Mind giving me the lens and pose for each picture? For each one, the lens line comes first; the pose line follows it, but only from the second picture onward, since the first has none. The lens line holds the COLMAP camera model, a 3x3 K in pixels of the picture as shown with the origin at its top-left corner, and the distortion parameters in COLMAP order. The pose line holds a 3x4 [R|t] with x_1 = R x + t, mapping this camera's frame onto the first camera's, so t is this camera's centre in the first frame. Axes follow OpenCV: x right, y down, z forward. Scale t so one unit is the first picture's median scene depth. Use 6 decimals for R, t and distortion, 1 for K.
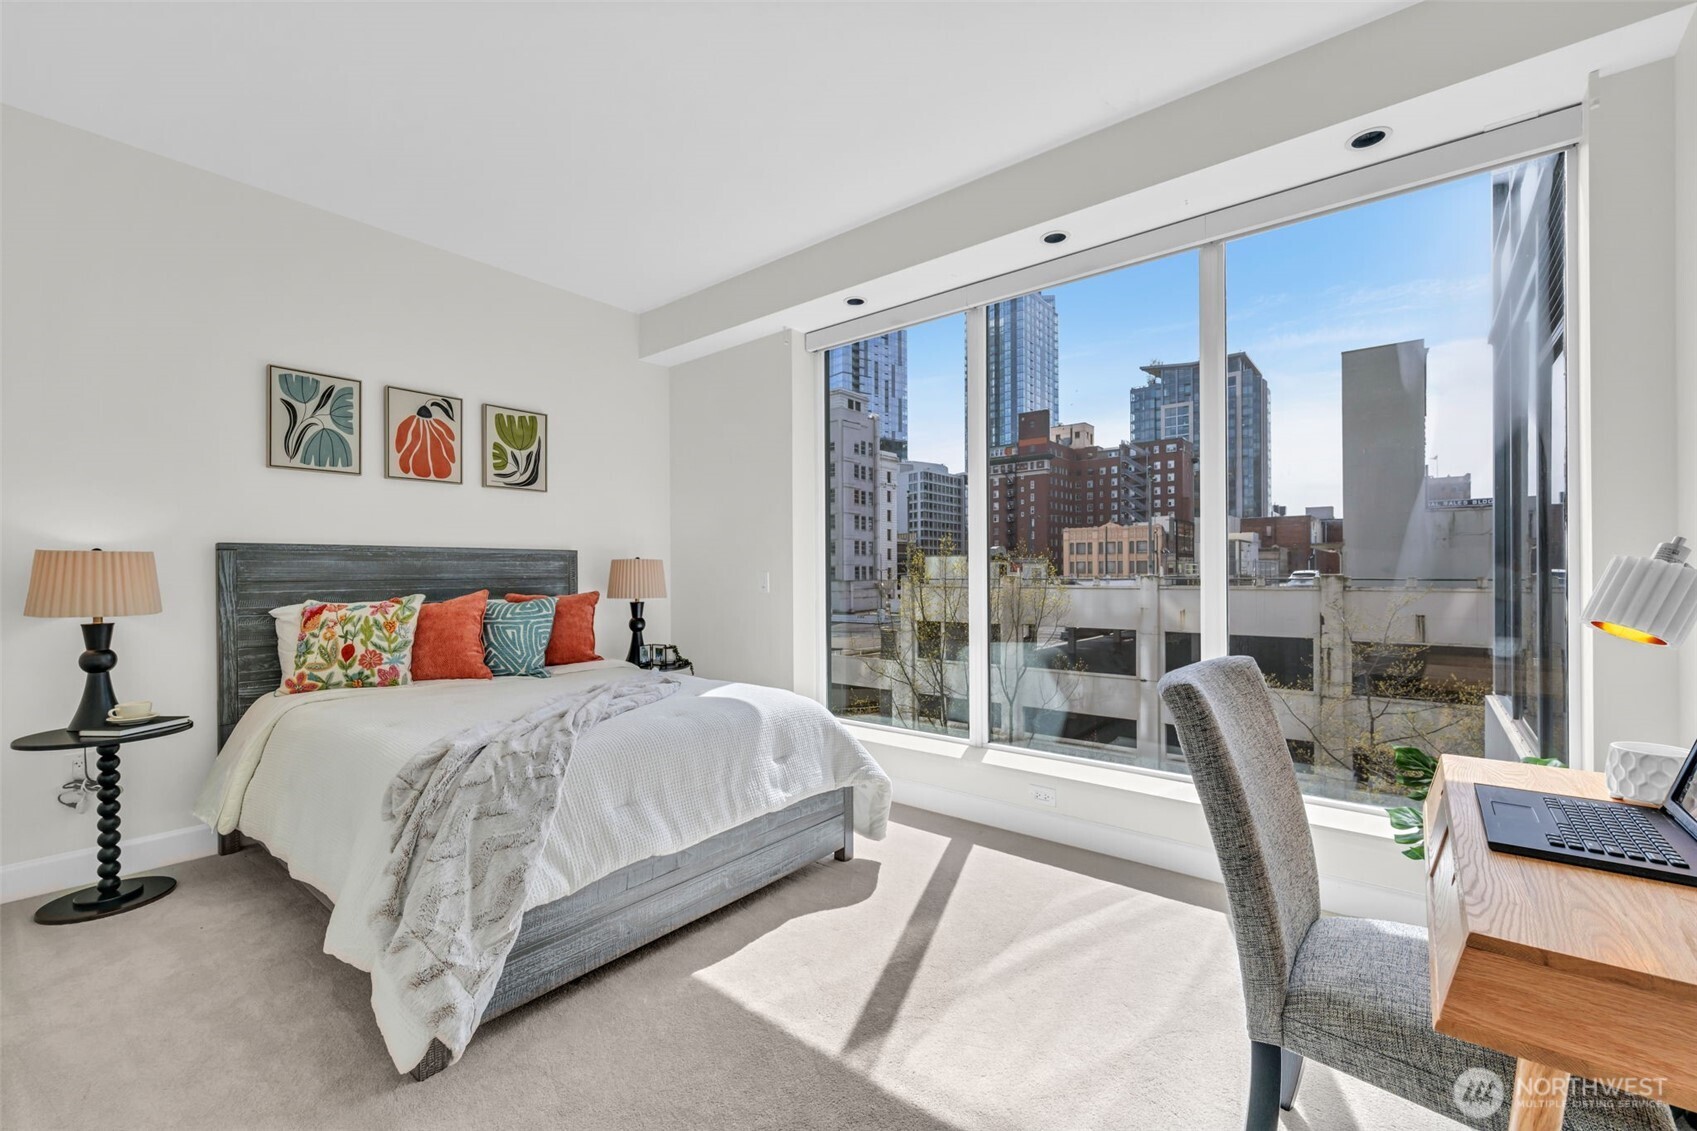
lens RADIAL K [[696.4, 0, 848.6], [0, 696.4, 569.2], [0, 0, 1]] dist [-0.003128, 0.002757]
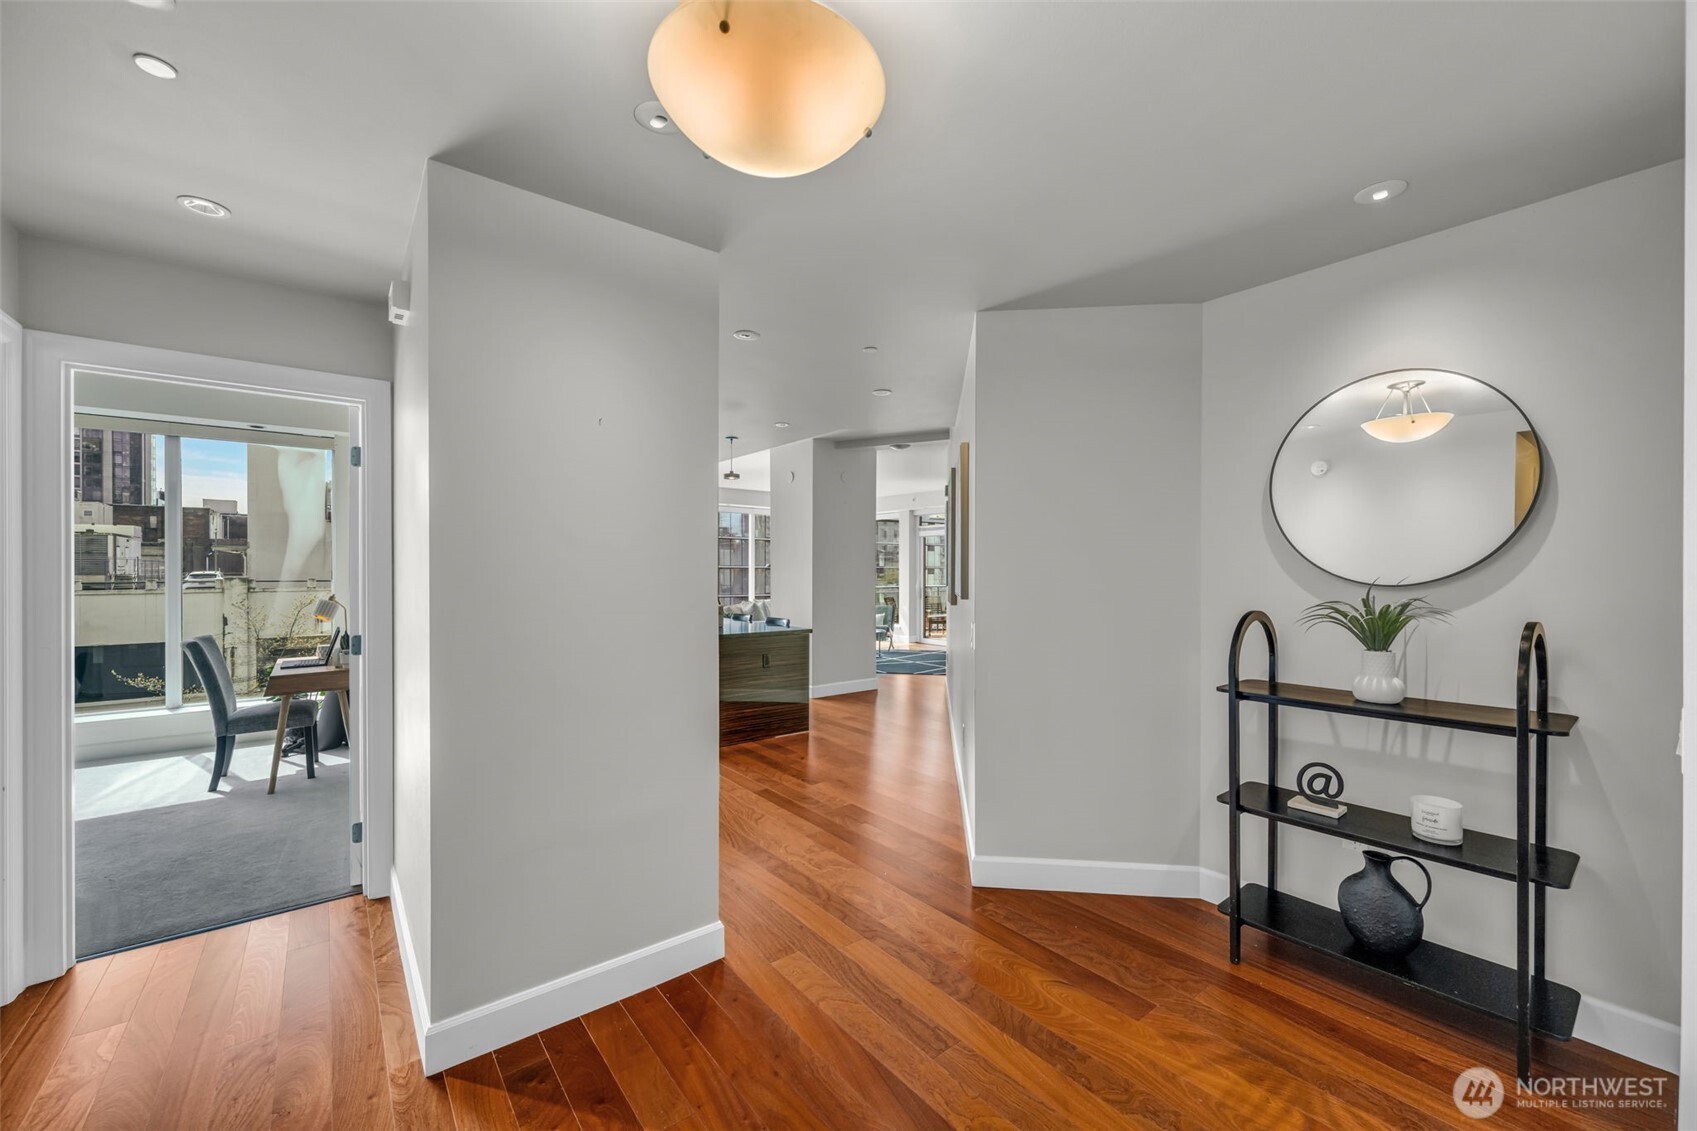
lens RADIAL K [[664.5, 0, 851.5], [0, 664.5, 566.7], [0, 0, 1]] dist [-0.000141, -0.000233]
pose [[0.213752, 0.000856, 0.976888, -0.060720], [-0.002437, 0.999997, -0.000343, -0.006421], [-0.976885, -0.002307, 0.213753, -0.085975]]
